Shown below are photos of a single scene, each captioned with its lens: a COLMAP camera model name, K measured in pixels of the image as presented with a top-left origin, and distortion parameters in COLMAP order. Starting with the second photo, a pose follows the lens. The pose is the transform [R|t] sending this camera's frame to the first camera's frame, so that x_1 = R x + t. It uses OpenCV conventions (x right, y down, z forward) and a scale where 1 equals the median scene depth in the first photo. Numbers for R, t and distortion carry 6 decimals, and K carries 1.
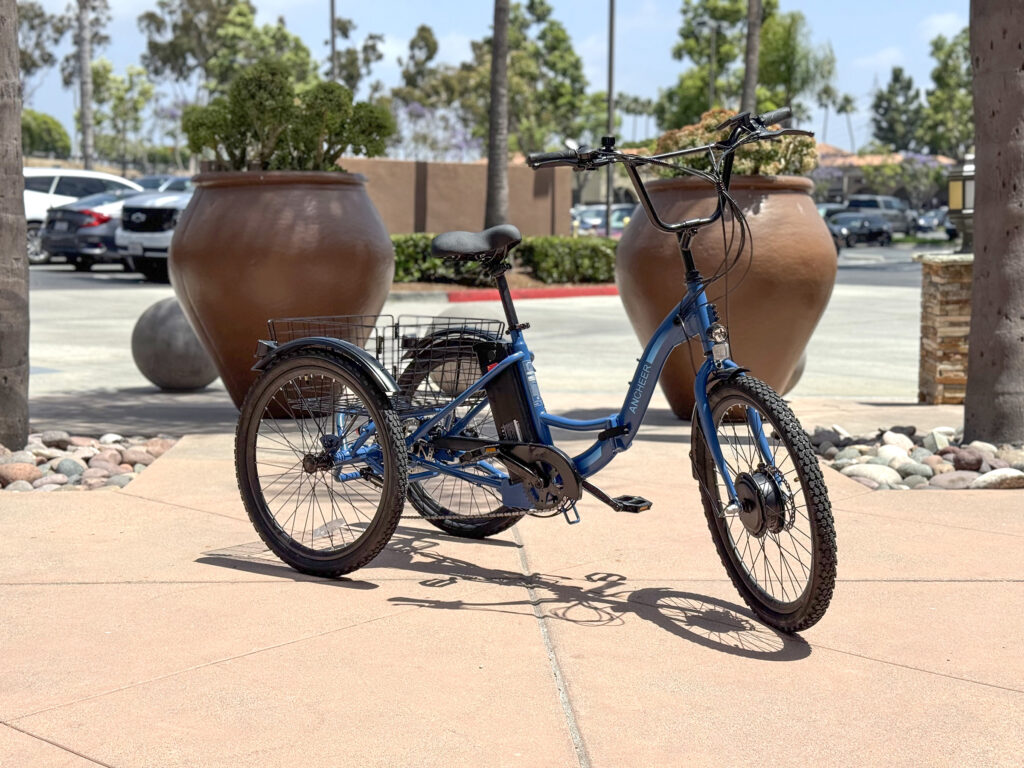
lens RADIAL K [[1430.0, 0, 512.0], [0, 1430.0, 384.0], [0, 0, 1]] dist [0.251110, -0.603755]
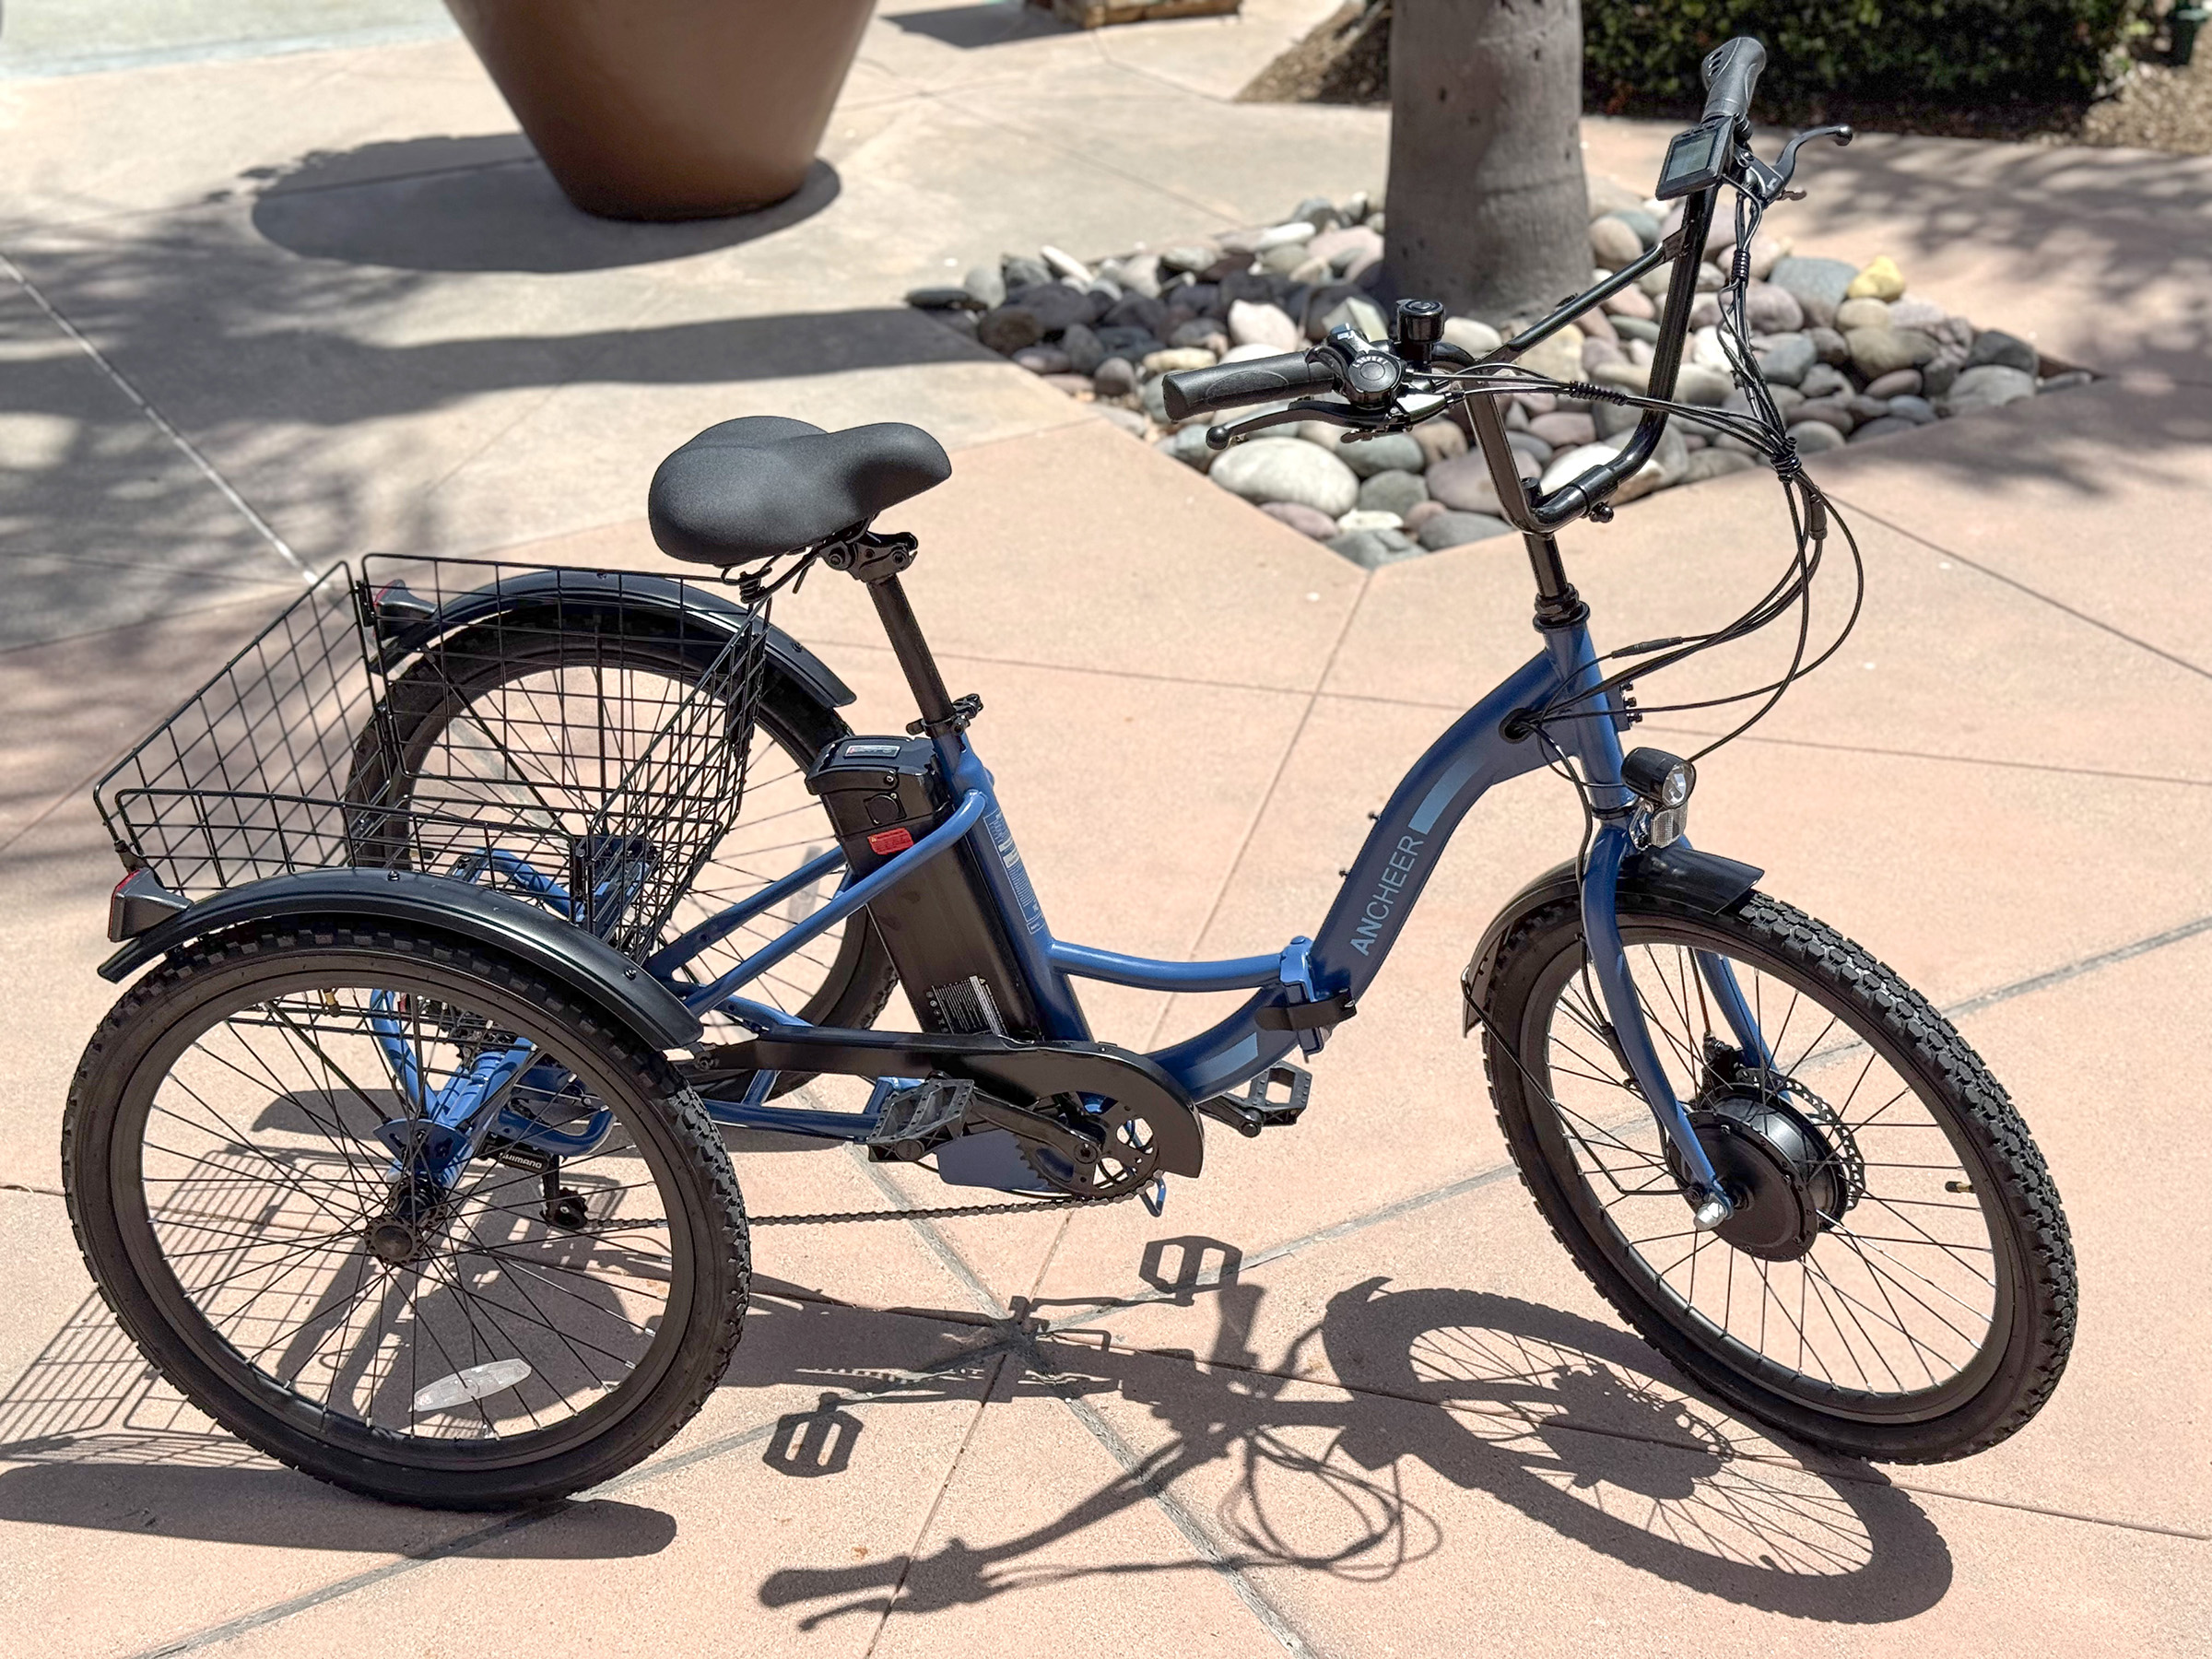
lens RADIAL K [[3089.0, 0, 1106.0], [0, 3089.0, 829.5], [0, 0, 1]] dist [0.251110, -0.603755]
pose [[0.894161, -0.227423, 0.385687, -0.250745], [0.063035, 0.916759, 0.394435, -0.302281], [-0.443286, -0.328377, 0.834066, 0.373216]]
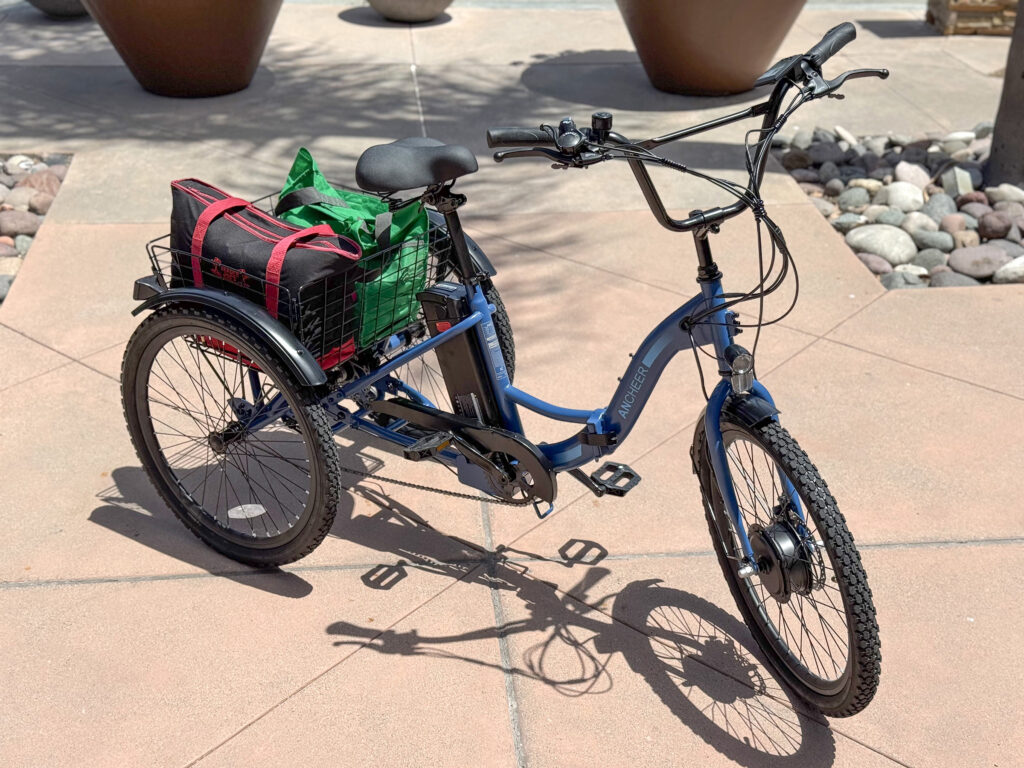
lens RADIAL K [[1430.0, 0, 512.0], [0, 1430.0, 384.0], [0, 0, 1]] dist [0.251110, -0.603755]
pose [[0.999362, -0.018032, 0.030839, -0.000717], [0.005277, 0.928309, 0.371772, -0.276224], [-0.035332, -0.371372, 0.927812, 0.264307]]
